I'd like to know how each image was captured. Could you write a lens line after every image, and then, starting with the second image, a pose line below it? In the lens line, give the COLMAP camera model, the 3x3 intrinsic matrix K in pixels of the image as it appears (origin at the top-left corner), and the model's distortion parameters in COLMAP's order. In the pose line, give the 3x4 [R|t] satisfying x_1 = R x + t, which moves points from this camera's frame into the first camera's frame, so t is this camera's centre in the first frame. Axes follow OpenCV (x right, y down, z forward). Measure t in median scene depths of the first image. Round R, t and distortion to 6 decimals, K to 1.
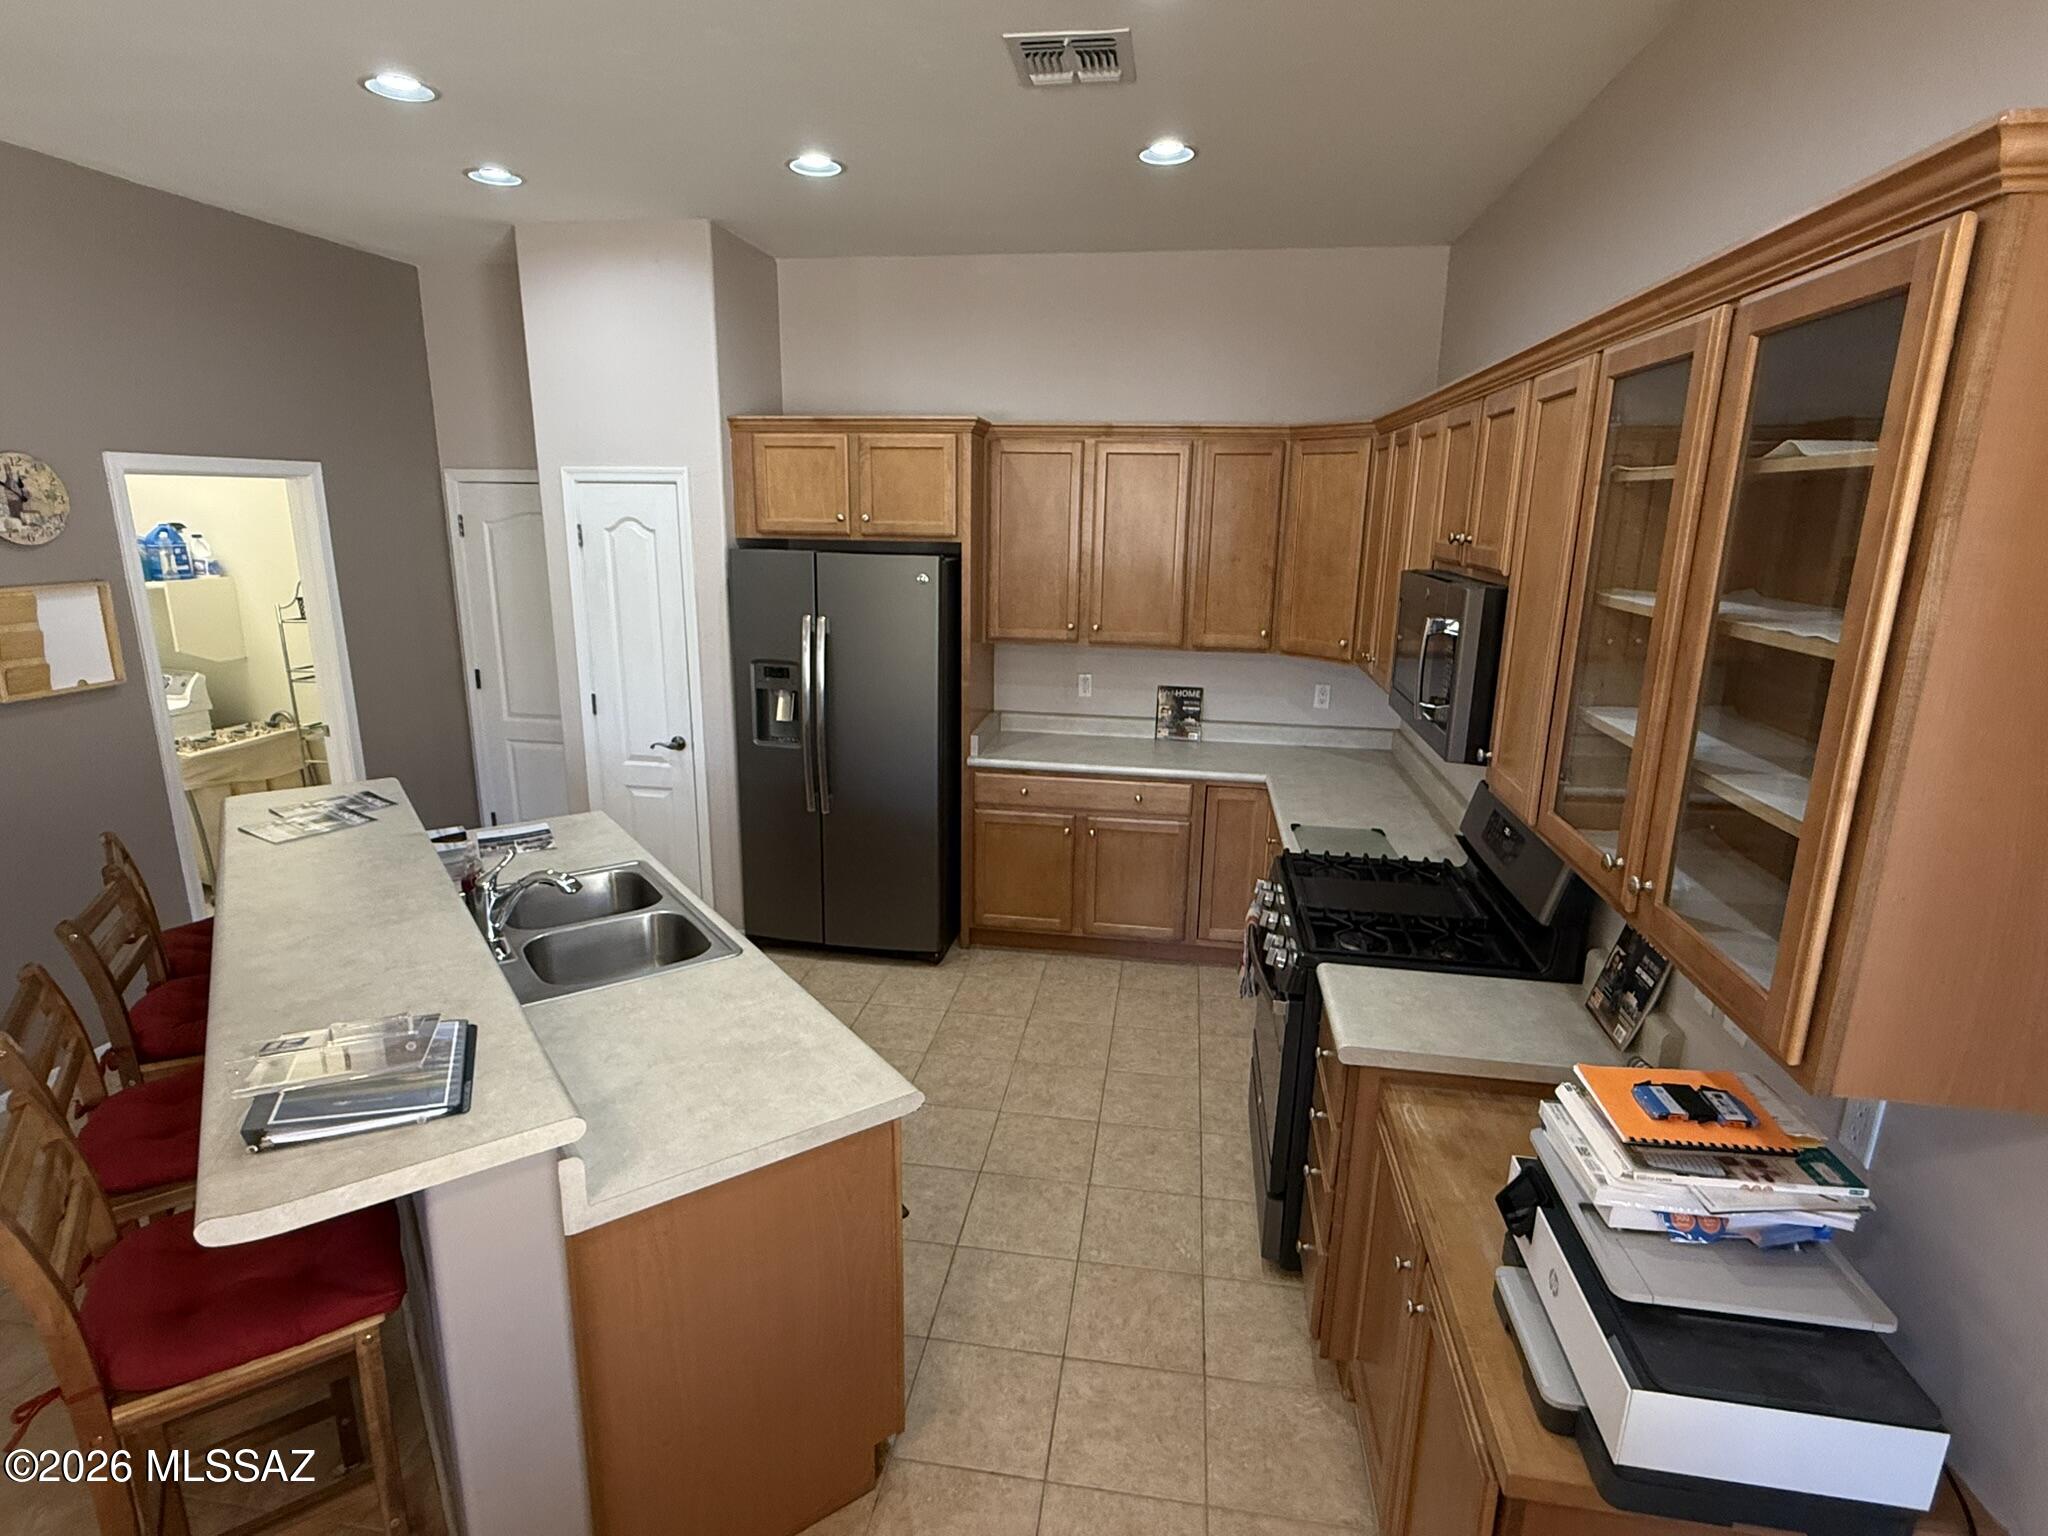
lens RADIAL K [[1055.1, 0, 1018.3], [0, 1055.1, 769.0], [0, 0, 1]] dist [0.015814, -0.000334]
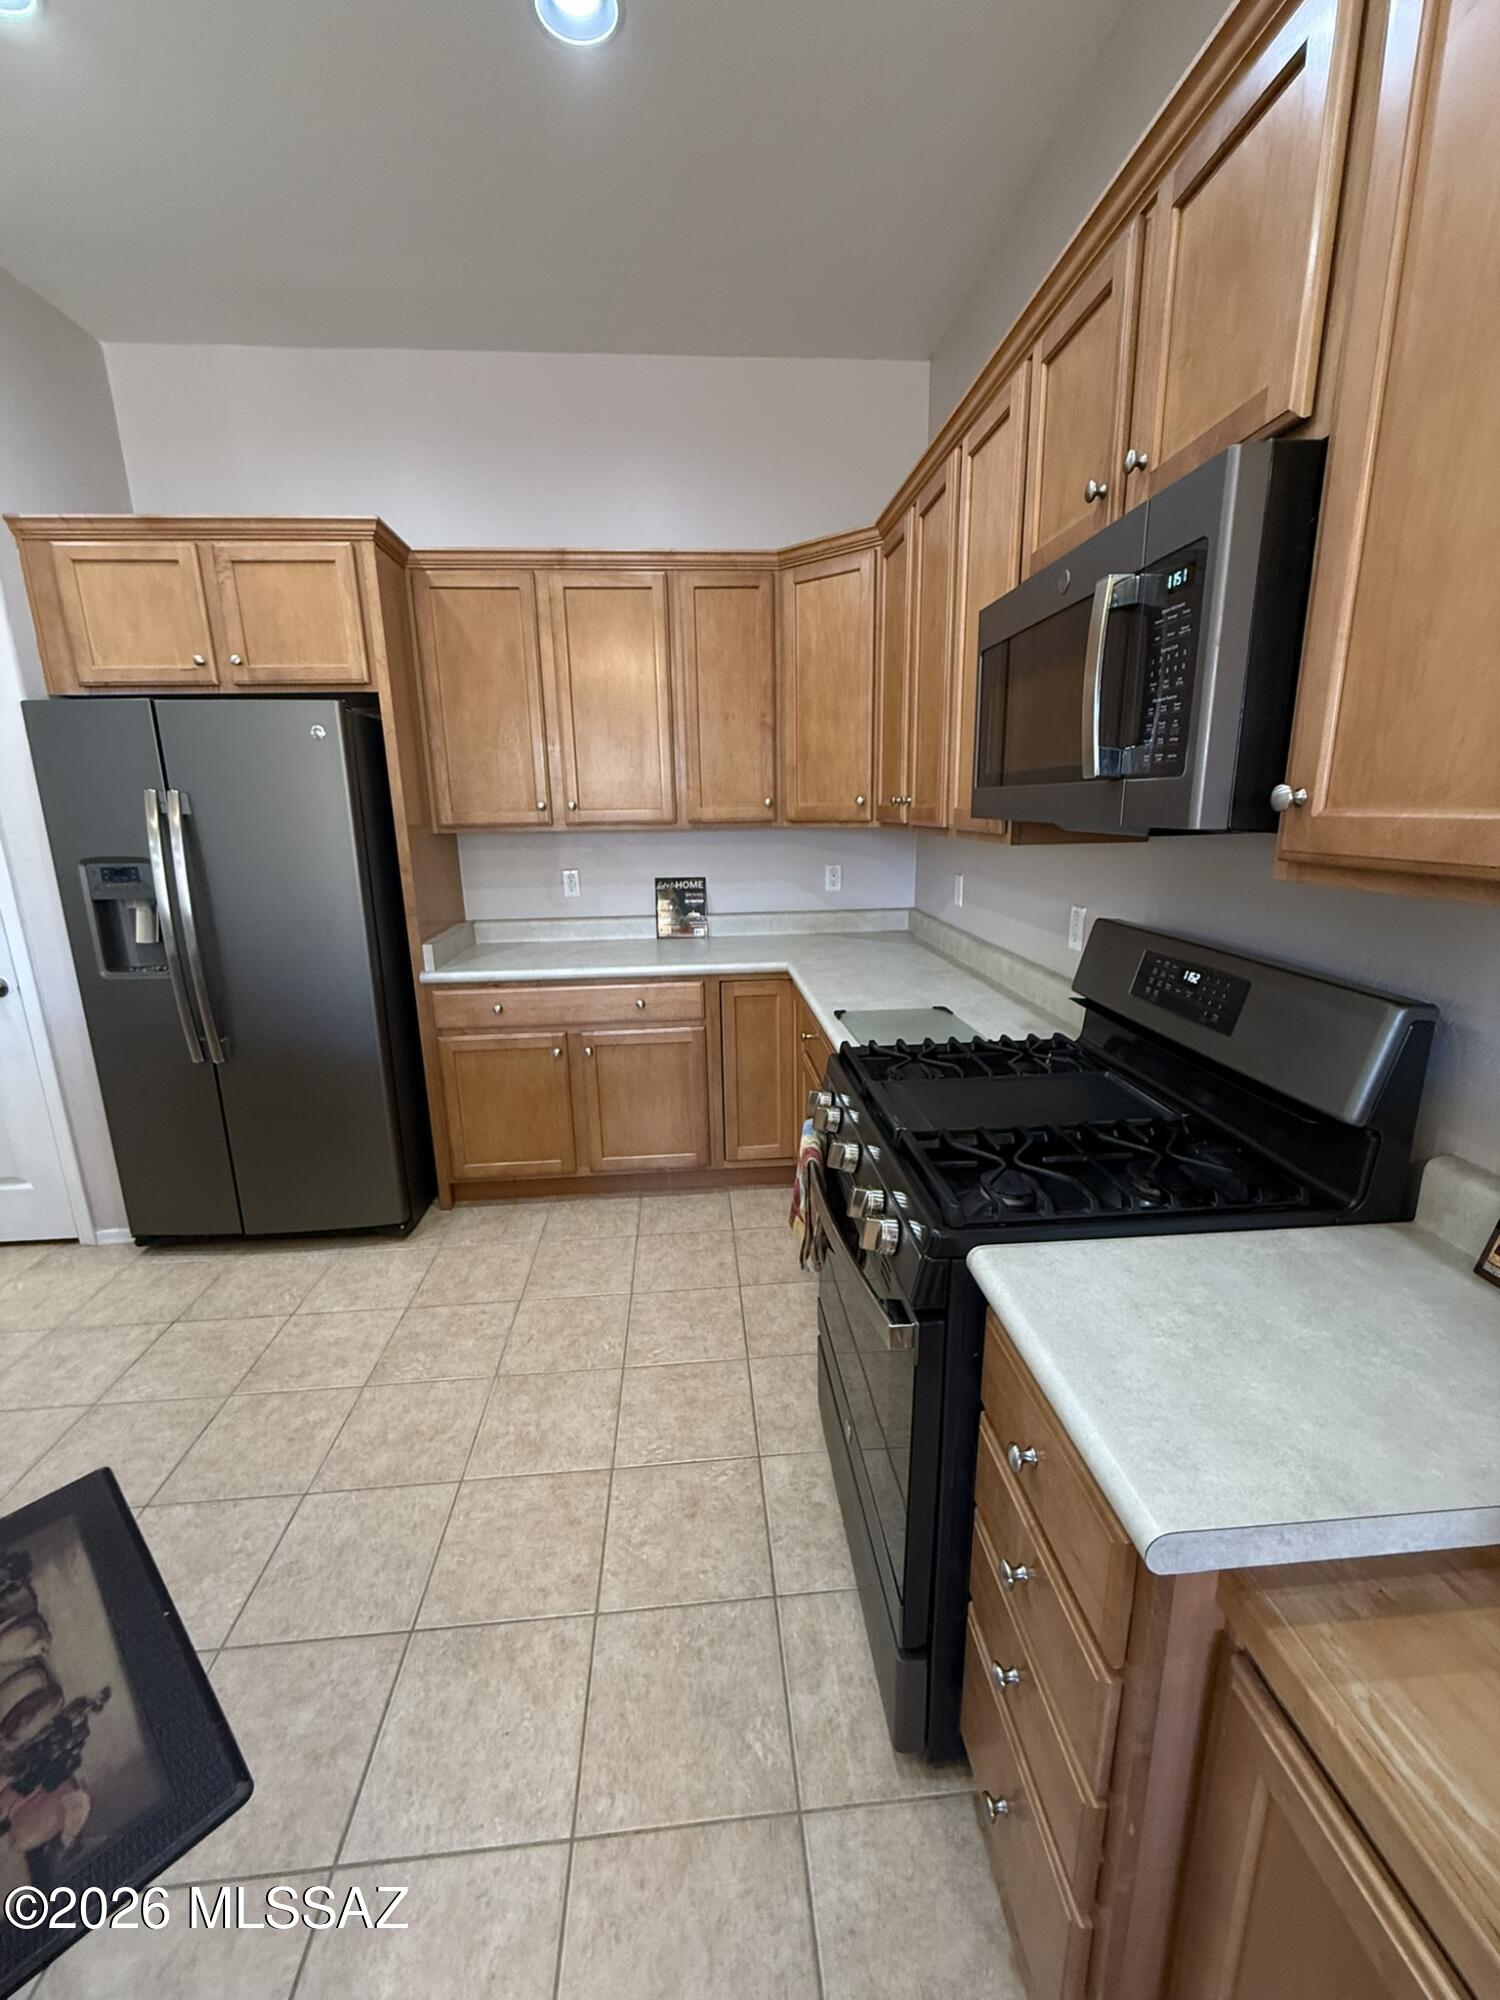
lens RADIAL K [[805.0, 0, 756.5], [0, 805.0, 995.1], [0, 0, 1]] dist [0.000630, -0.000110]
pose [[0.969329, -0.088063, 0.229445, 0.059756], [0.090243, 0.995919, 0.000998, 0.029403], [-0.228597, 0.019738, 0.973321, 0.374968]]
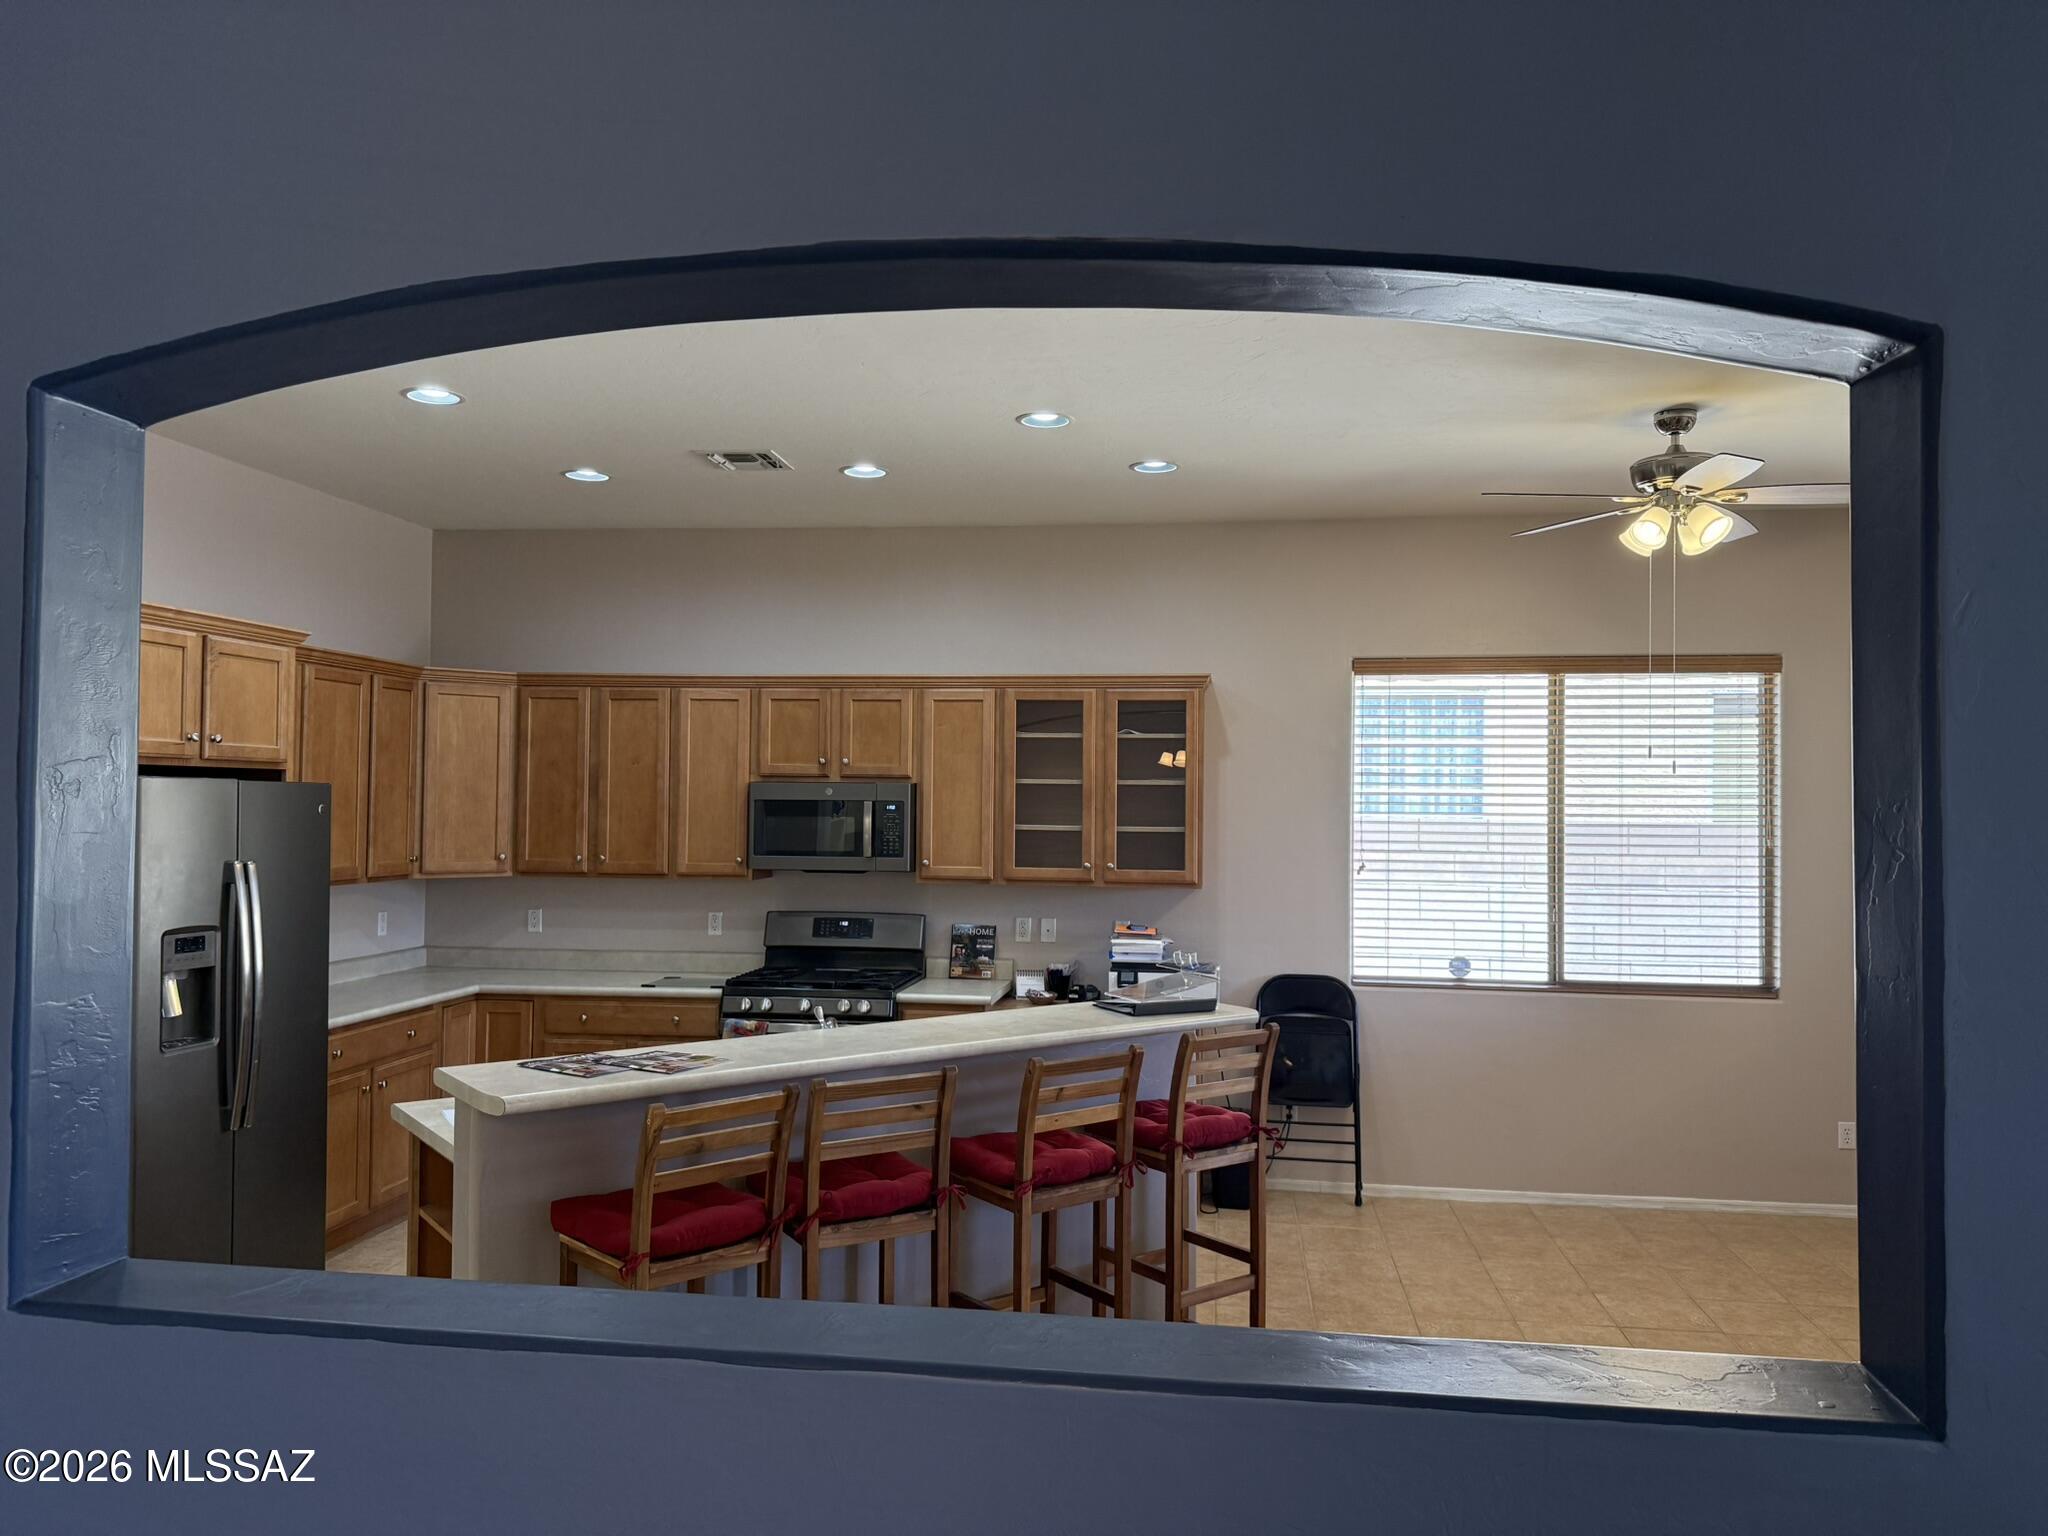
lens RADIAL K [[1470.2, 0, 1024.9], [0, 1470.2, 774.2], [0, 0, 1]] dist [0.052497, -0.005788]
pose [[-0.034437, 0.005065, 0.999394, -1.283770], [0.234308, 0.972157, 0.003146, -0.075773], [-0.971552, 0.234274, -0.034665, 0.467309]]
